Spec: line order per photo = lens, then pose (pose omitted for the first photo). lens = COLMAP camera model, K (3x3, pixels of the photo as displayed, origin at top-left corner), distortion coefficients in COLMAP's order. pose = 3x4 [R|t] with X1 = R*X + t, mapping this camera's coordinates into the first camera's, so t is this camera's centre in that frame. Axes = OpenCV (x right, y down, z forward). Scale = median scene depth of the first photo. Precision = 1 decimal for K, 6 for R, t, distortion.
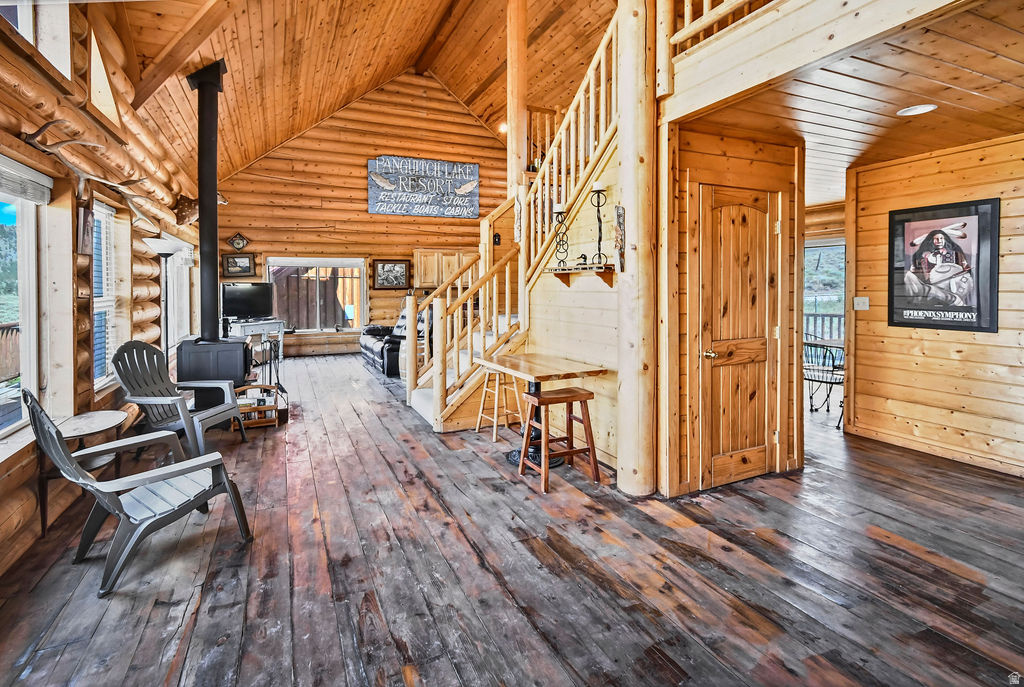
lens RADIAL K [[499.7, 0, 471.3], [0, 499.7, 299.1], [0, 0, 1]] dist [0.003912, -0.001317]
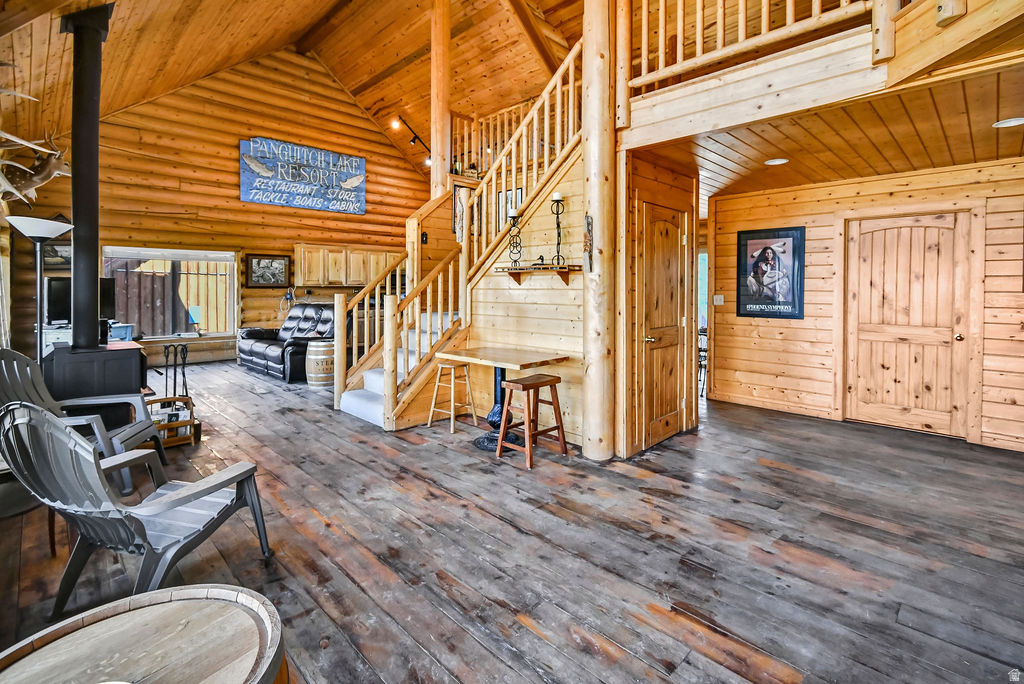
lens RADIAL K [[506.1, 0, 516.8], [0, 506.1, 298.1], [0, 0, 1]] dist [0.010564, -0.008139]
pose [[0.920518, 0.000303, 0.390701, -0.261085], [0.001727, 0.999987, -0.004844, 0.010437], [-0.390697, 0.005134, 0.920505, -0.024653]]
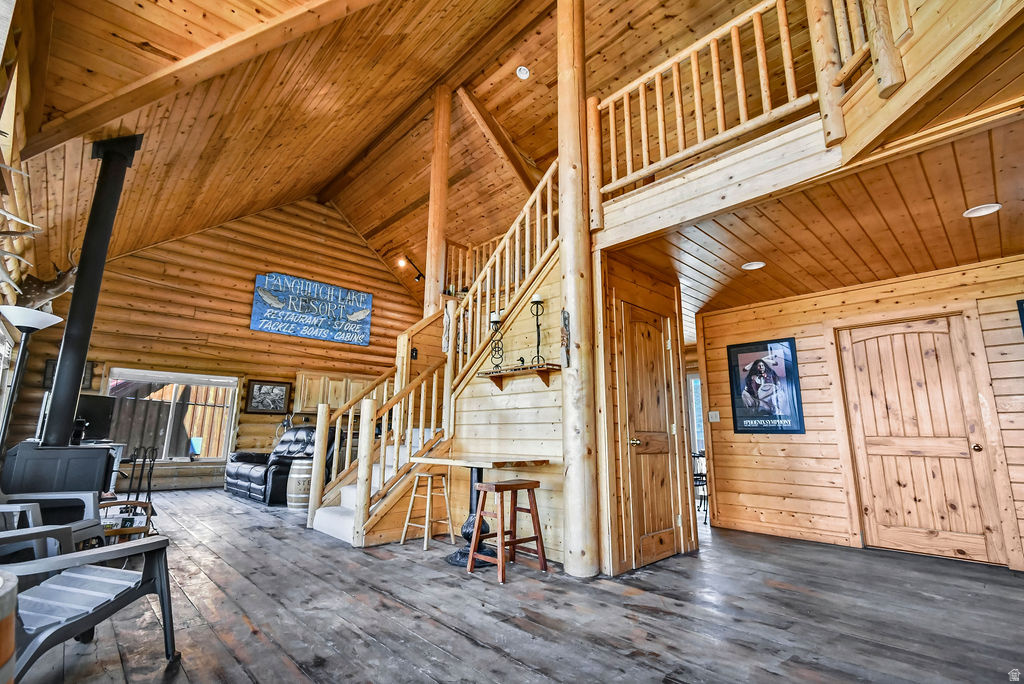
lens RADIAL K [[491.6, 0, 507.7], [0, 491.6, 334.9], [0, 0, 1]] dist [0.011309, -0.008455]
pose [[0.934525, 0.087455, 0.344985, -0.179319], [-0.006396, 0.973308, -0.229412, 0.108256], [-0.355840, 0.212184, 0.910140, 0.005474]]
